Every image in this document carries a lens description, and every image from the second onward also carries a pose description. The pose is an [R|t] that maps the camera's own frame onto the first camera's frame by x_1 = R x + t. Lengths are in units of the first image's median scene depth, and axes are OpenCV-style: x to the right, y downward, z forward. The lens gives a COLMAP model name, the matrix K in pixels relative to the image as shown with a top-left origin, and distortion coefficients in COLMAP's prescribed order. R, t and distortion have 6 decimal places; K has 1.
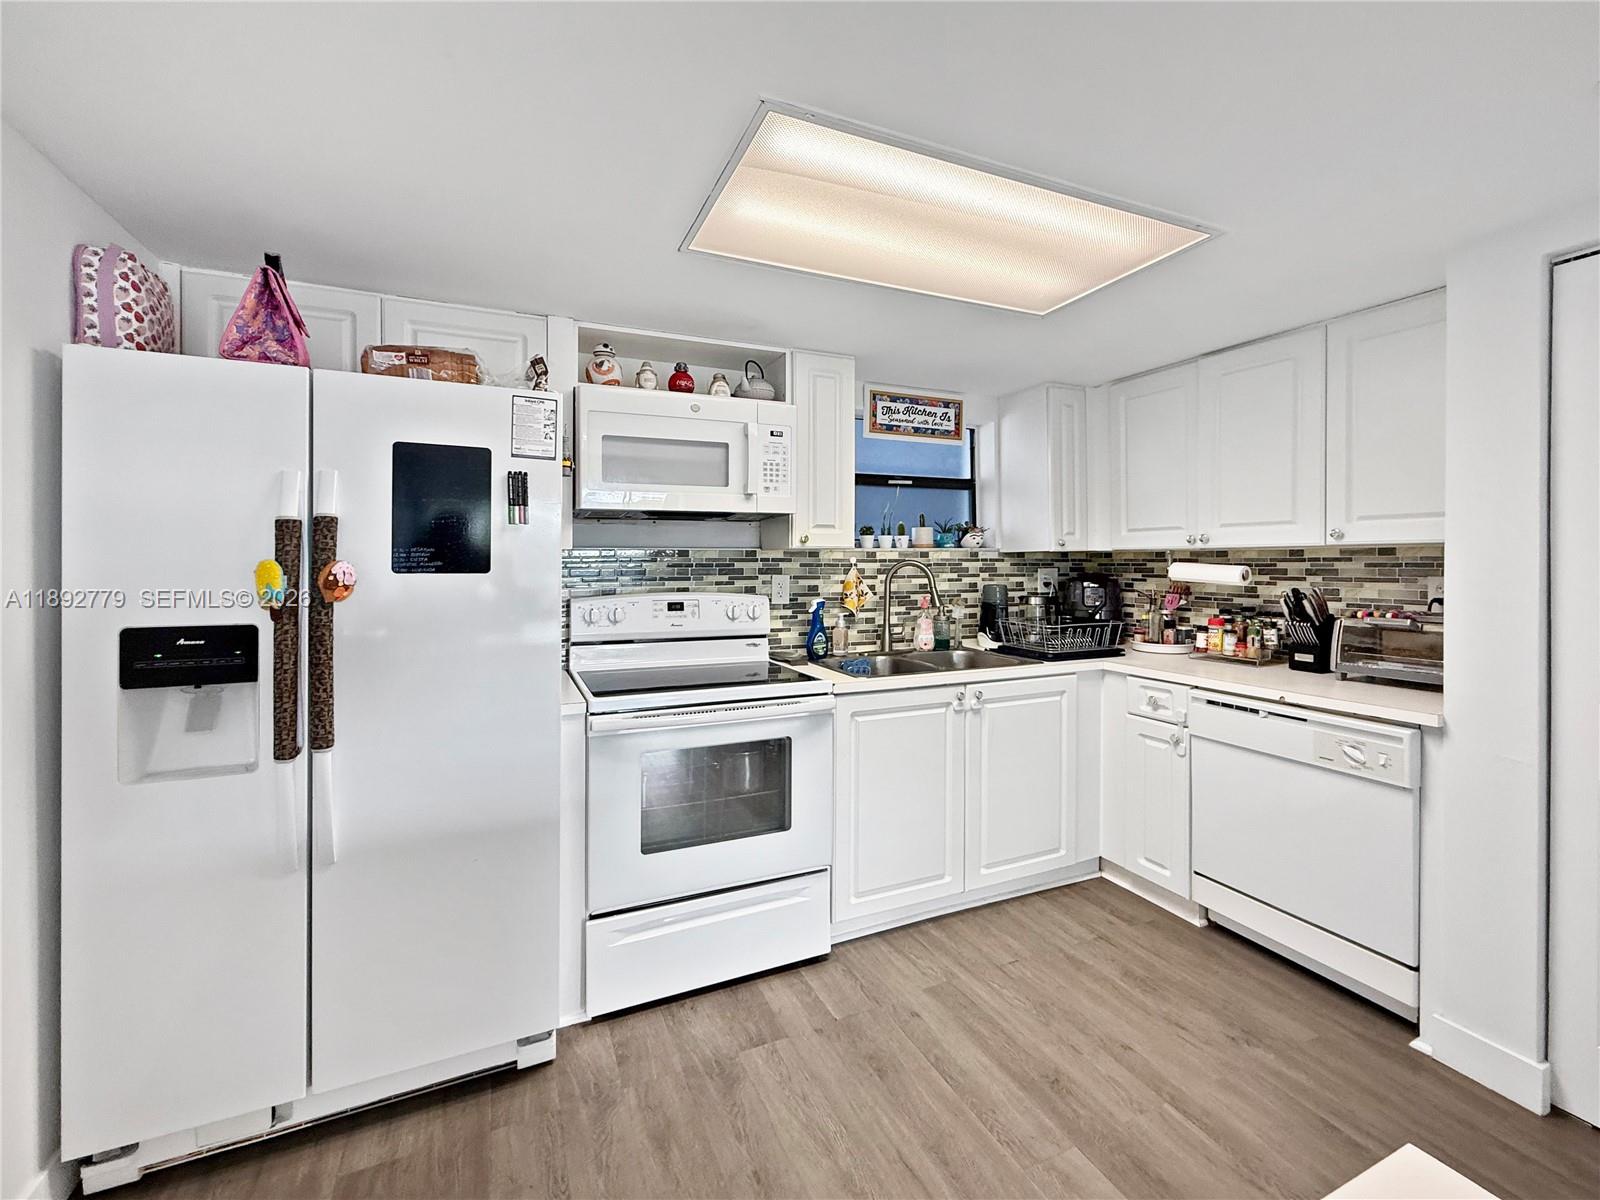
lens RADIAL K [[633.7, 0, 762.8], [0, 633.7, 556.7], [0, 0, 1]] dist [-0.000304, -0.000074]
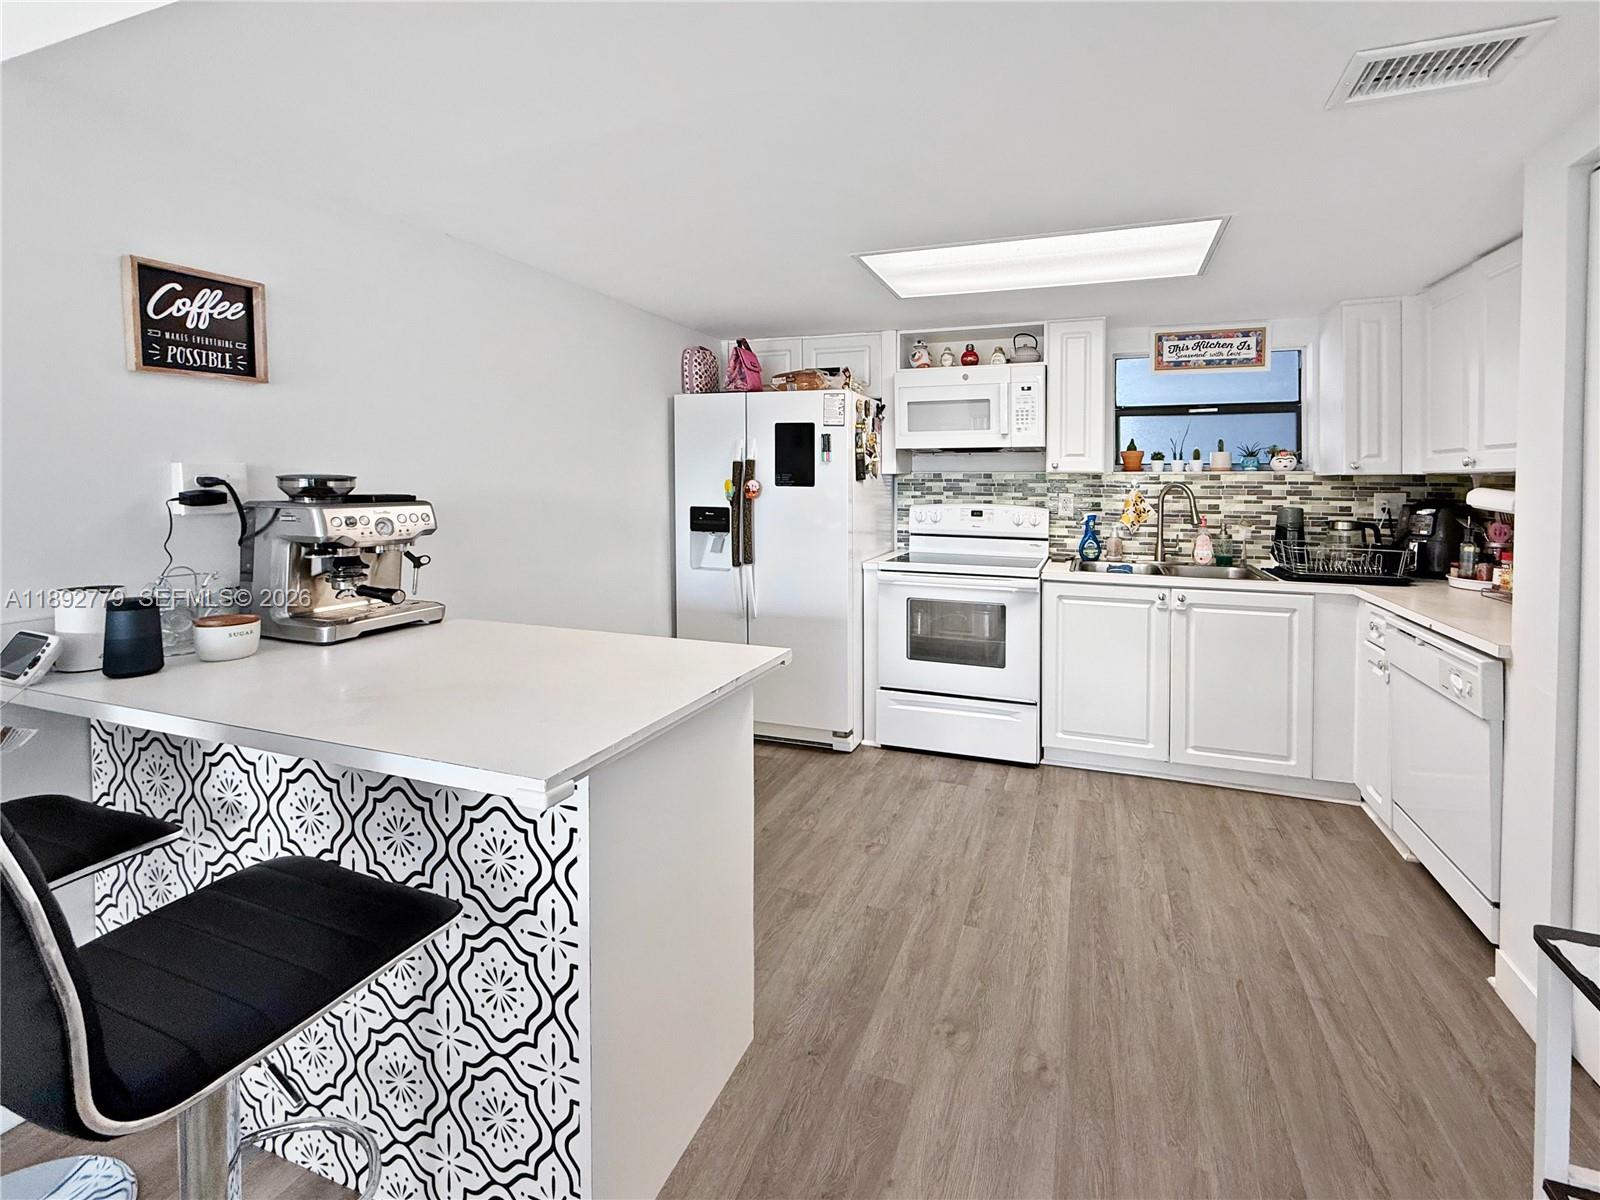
lens RADIAL K [[649.5, 0, 894.6], [0, 649.5, 495.5], [0, 0, 1]] dist [0.000853, 0.000124]
pose [[0.771897, 0.022175, -0.635361, 0.675914], [-0.003467, 0.999523, 0.030673, -0.006192], [0.635739, -0.021473, 0.771606, -0.253610]]
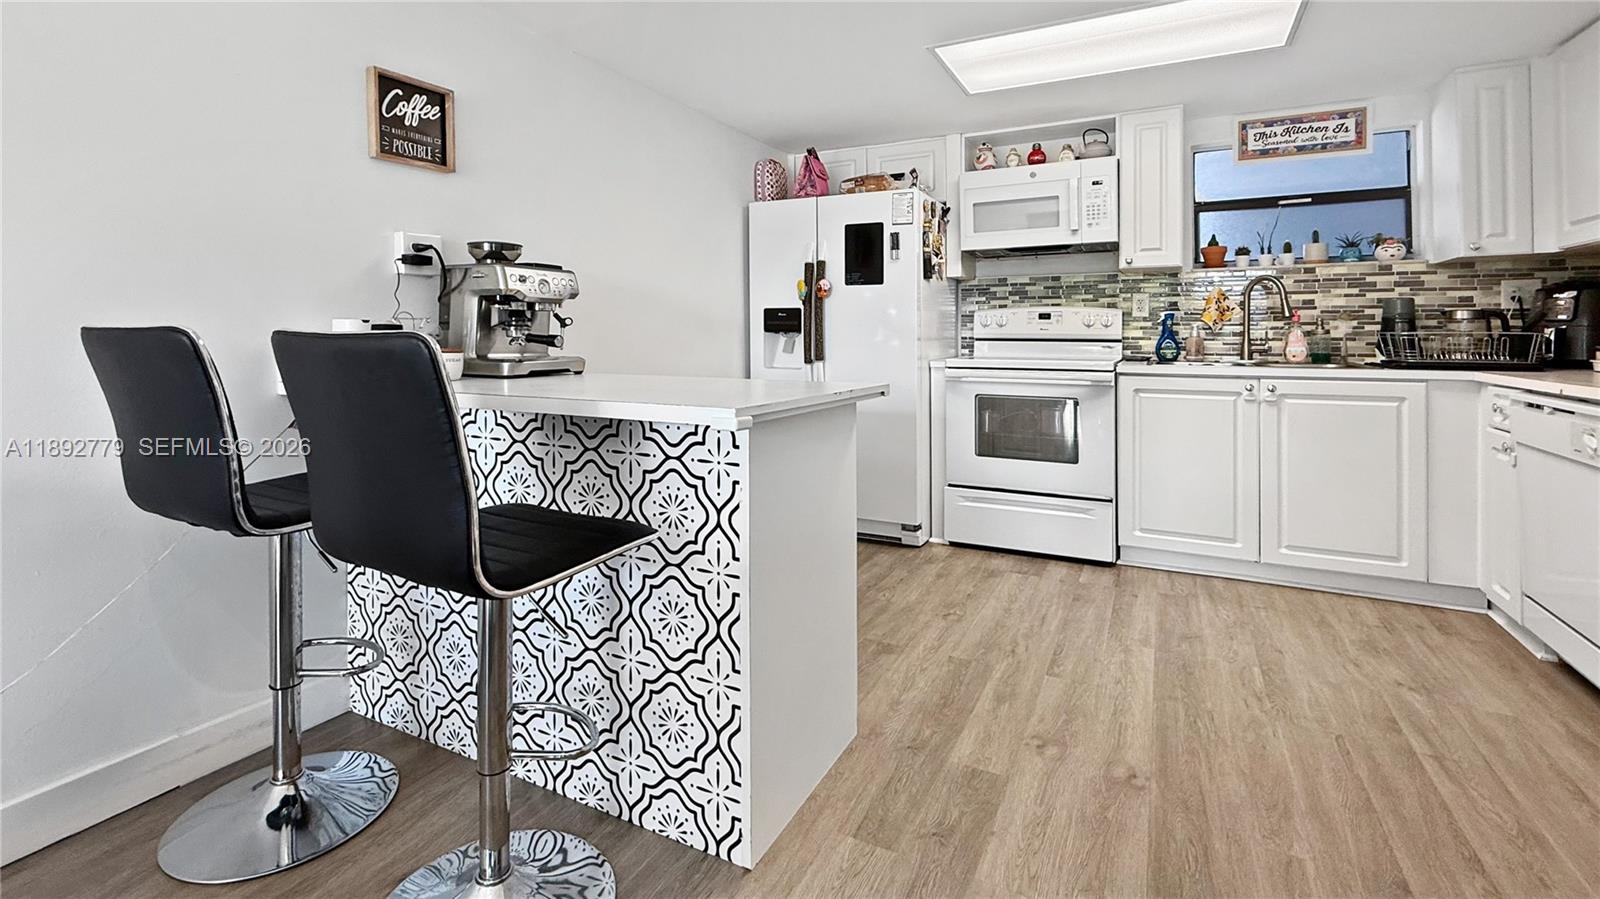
lens RADIAL K [[686.3, 0, 832.3], [0, 686.3, 337.6], [0, 0, 1]] dist [0.000735, 0.000017]
pose [[0.665571, 0.009495, -0.746274, 0.713052], [0.004290, 0.999854, 0.016547, 0.103210], [0.746322, -0.014215, 0.665434, -0.375162]]
